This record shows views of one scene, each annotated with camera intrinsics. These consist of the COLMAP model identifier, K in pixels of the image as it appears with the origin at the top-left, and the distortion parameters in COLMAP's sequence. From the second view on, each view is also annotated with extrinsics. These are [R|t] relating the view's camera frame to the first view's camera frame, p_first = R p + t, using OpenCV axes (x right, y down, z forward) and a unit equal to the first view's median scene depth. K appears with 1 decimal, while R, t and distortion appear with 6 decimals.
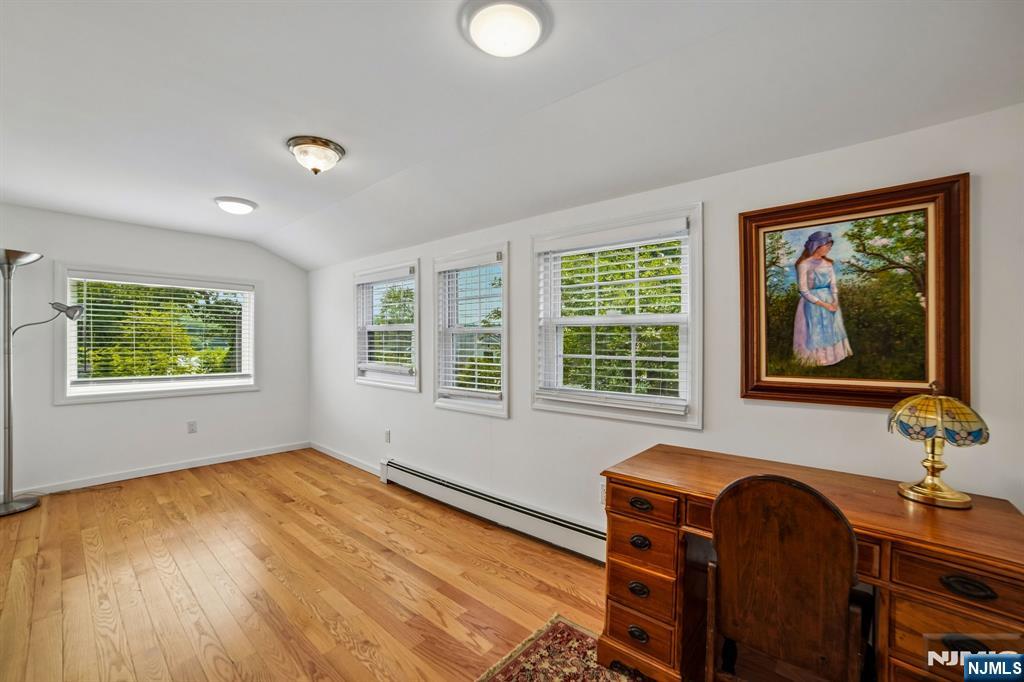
lens RADIAL K [[429.5, 0, 515.0], [0, 429.5, 339.2], [0, 0, 1]] dist [-0.093607, 0.041505]
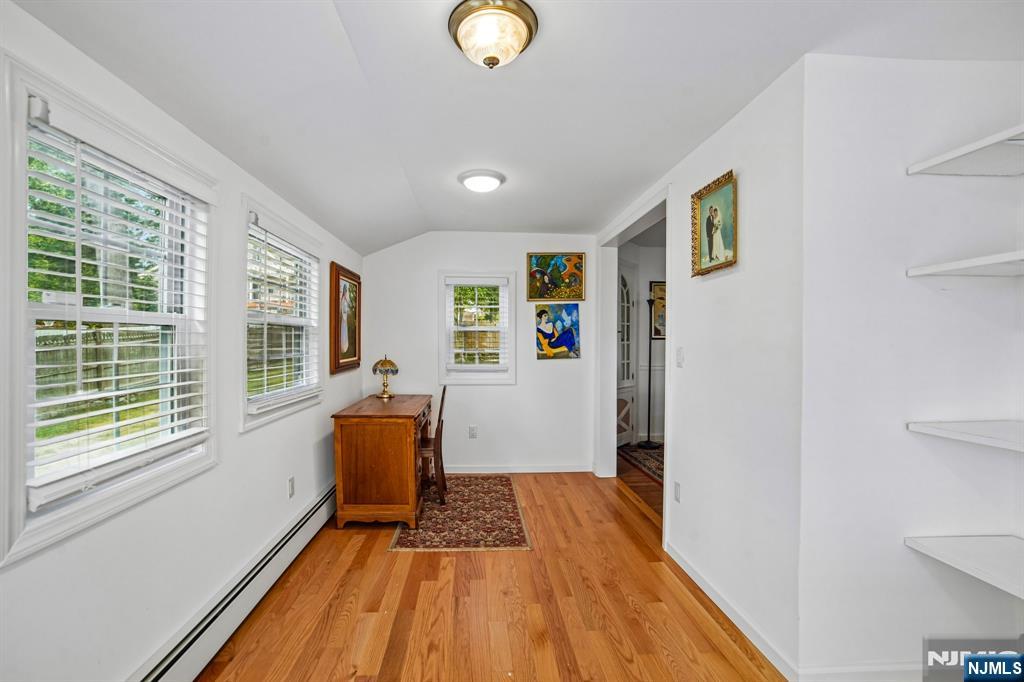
lens RADIAL K [[429.5, 0, 515.0], [0, 429.5, 339.2], [0, 0, 1]] dist [-0.093607, 0.041505]
pose [[-0.718949, 0.000140, 0.695063, -1.179171], [-0.001309, 0.999998, -0.001555, 0.006356], [-0.695062, -0.002028, -0.718947, 1.800773]]
